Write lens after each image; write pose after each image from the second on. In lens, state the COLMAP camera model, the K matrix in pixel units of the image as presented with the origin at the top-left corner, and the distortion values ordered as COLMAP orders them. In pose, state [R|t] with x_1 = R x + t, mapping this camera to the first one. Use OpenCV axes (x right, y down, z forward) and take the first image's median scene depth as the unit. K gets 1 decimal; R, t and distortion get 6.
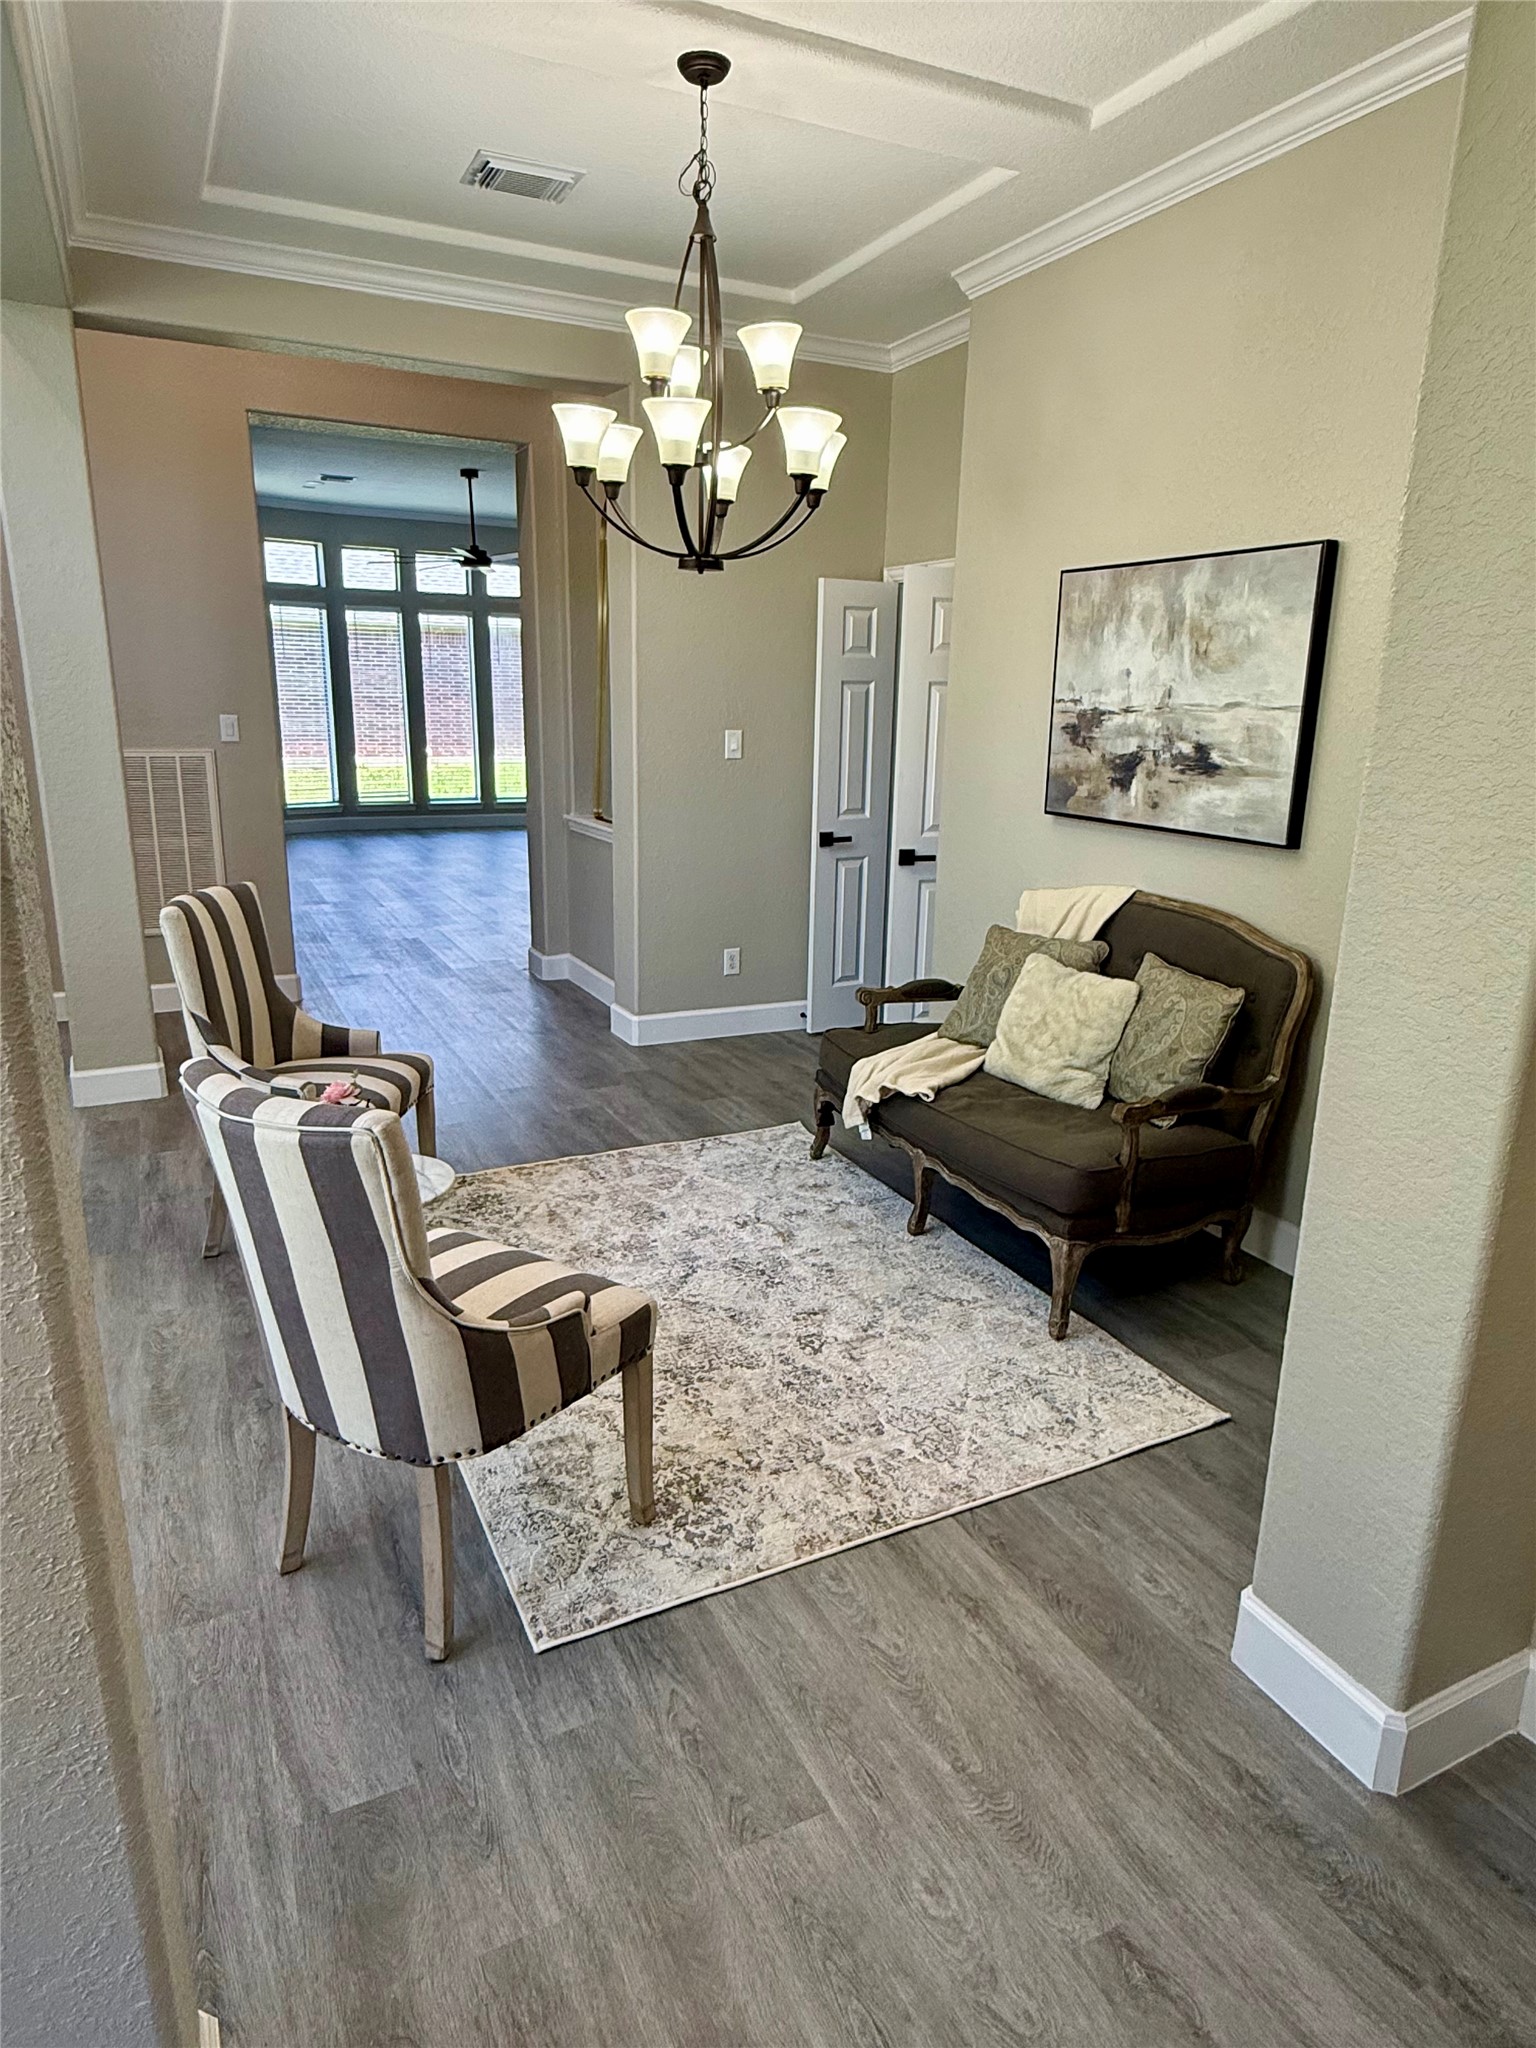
lens RADIAL K [[1233.9, 0, 775.0], [0, 1233.9, 1022.0], [0, 0, 1]] dist [-0.003338, 0.003877]
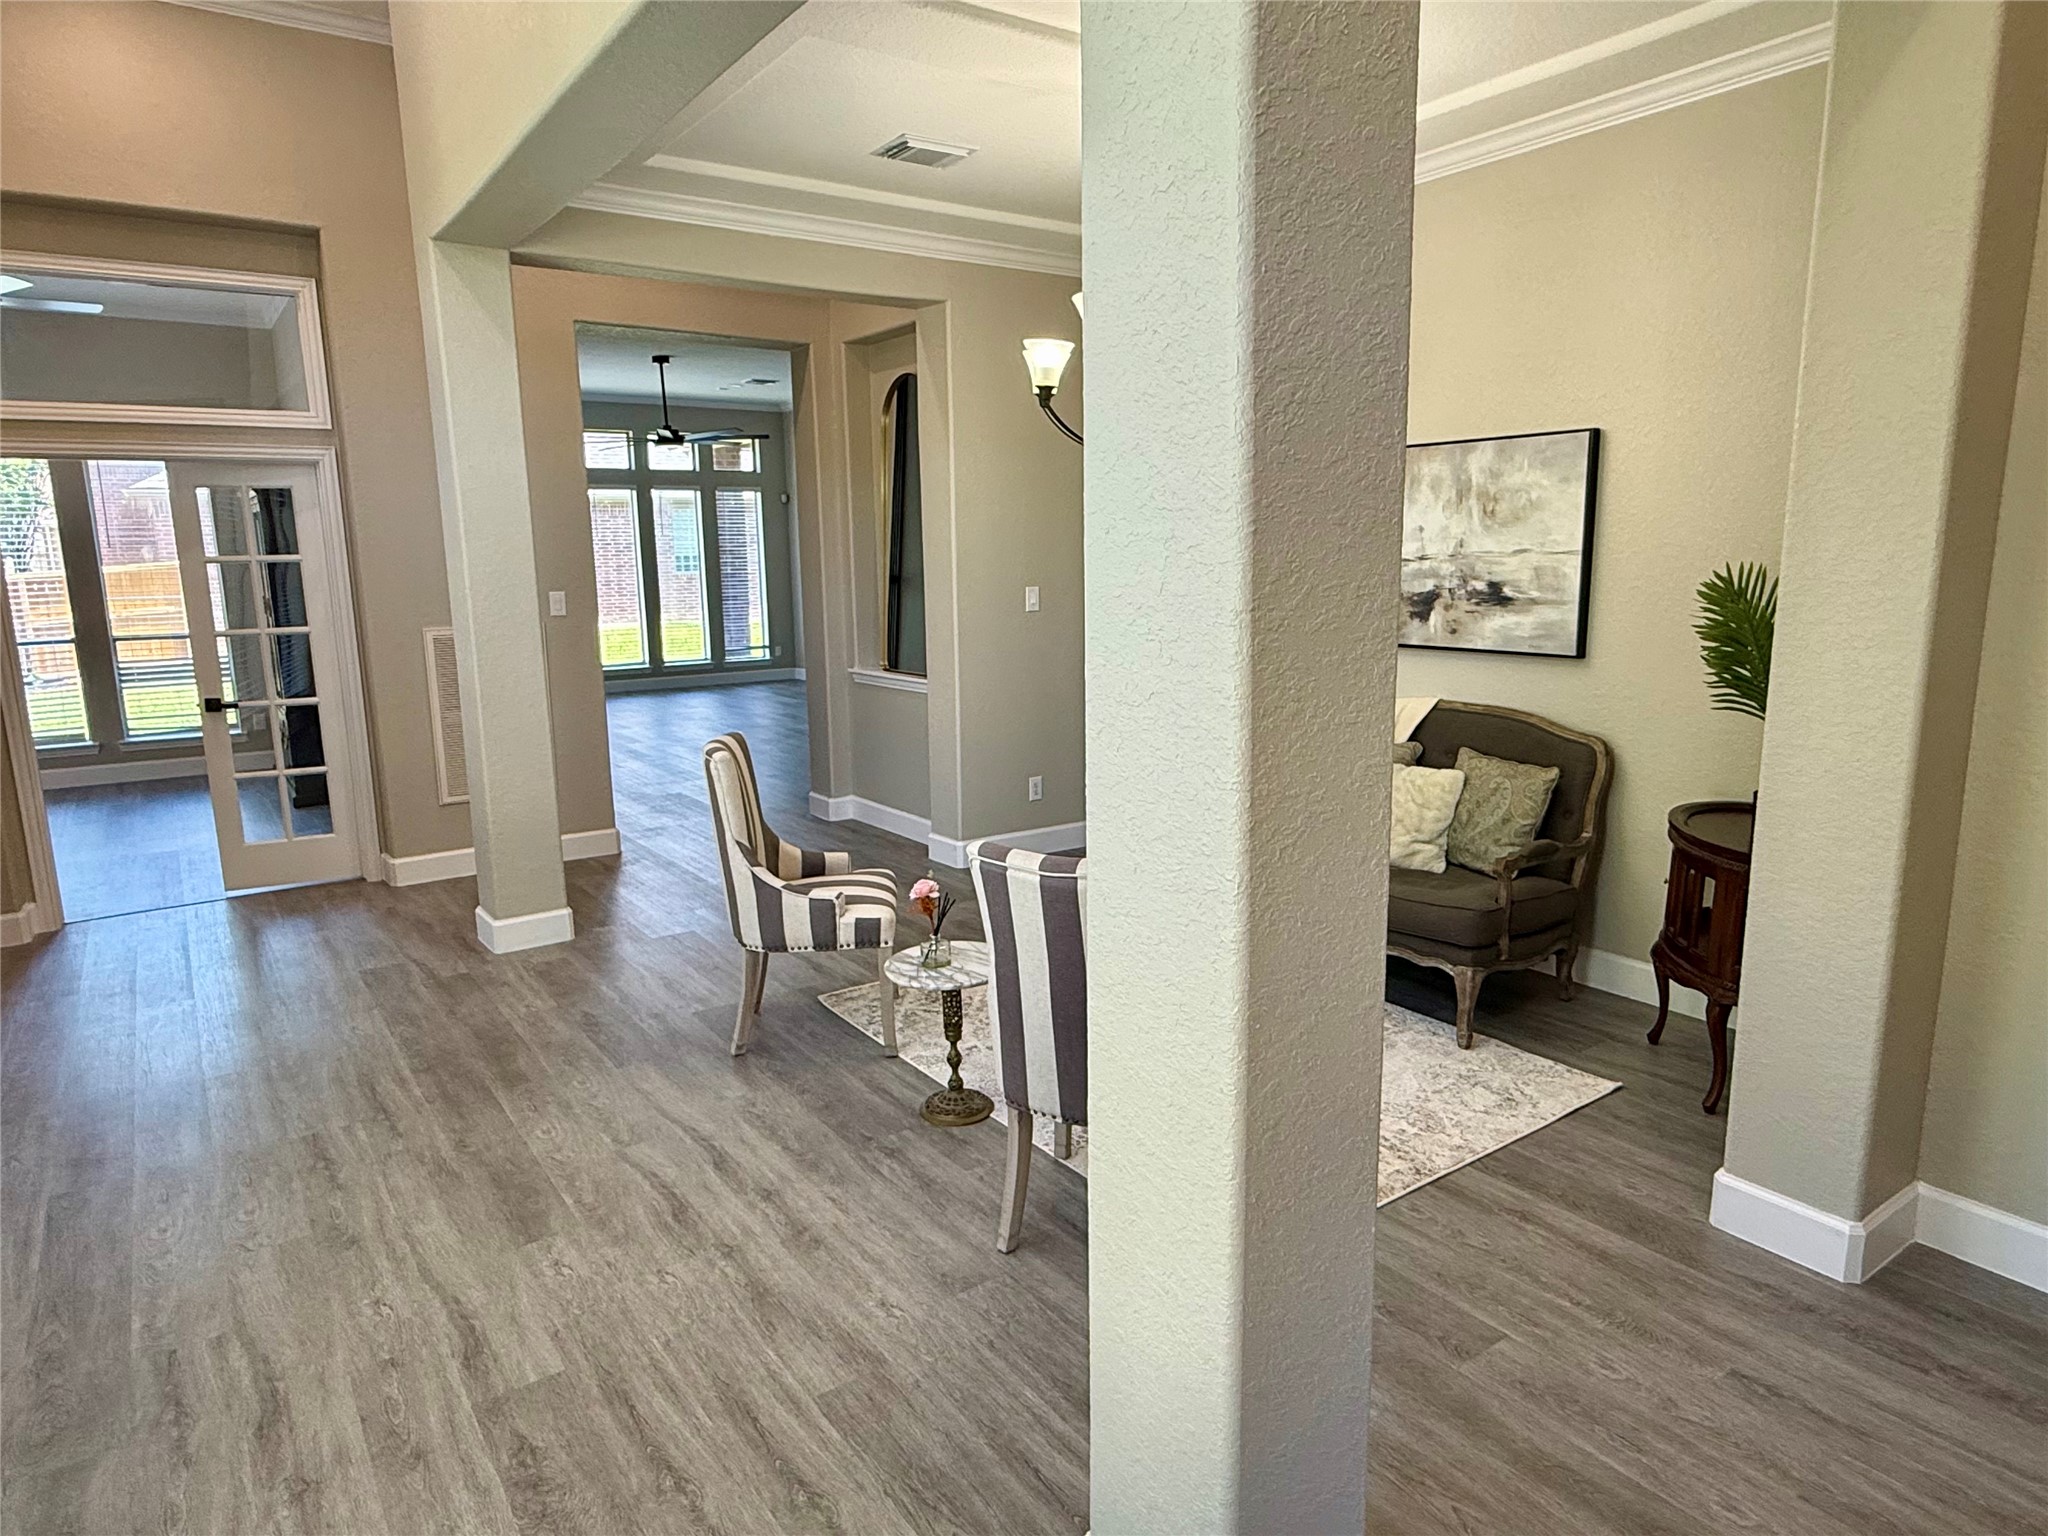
lens RADIAL K [[1233.9, 0, 1020.1], [0, 1233.9, 775.0], [0, 0, 1]] dist [-0.003338, 0.003877]
pose [[0.988452, -0.061325, 0.138572, -0.335721], [0.071808, 0.994819, -0.071960, 0.031656], [-0.133441, 0.081080, 0.987735, -0.187268]]
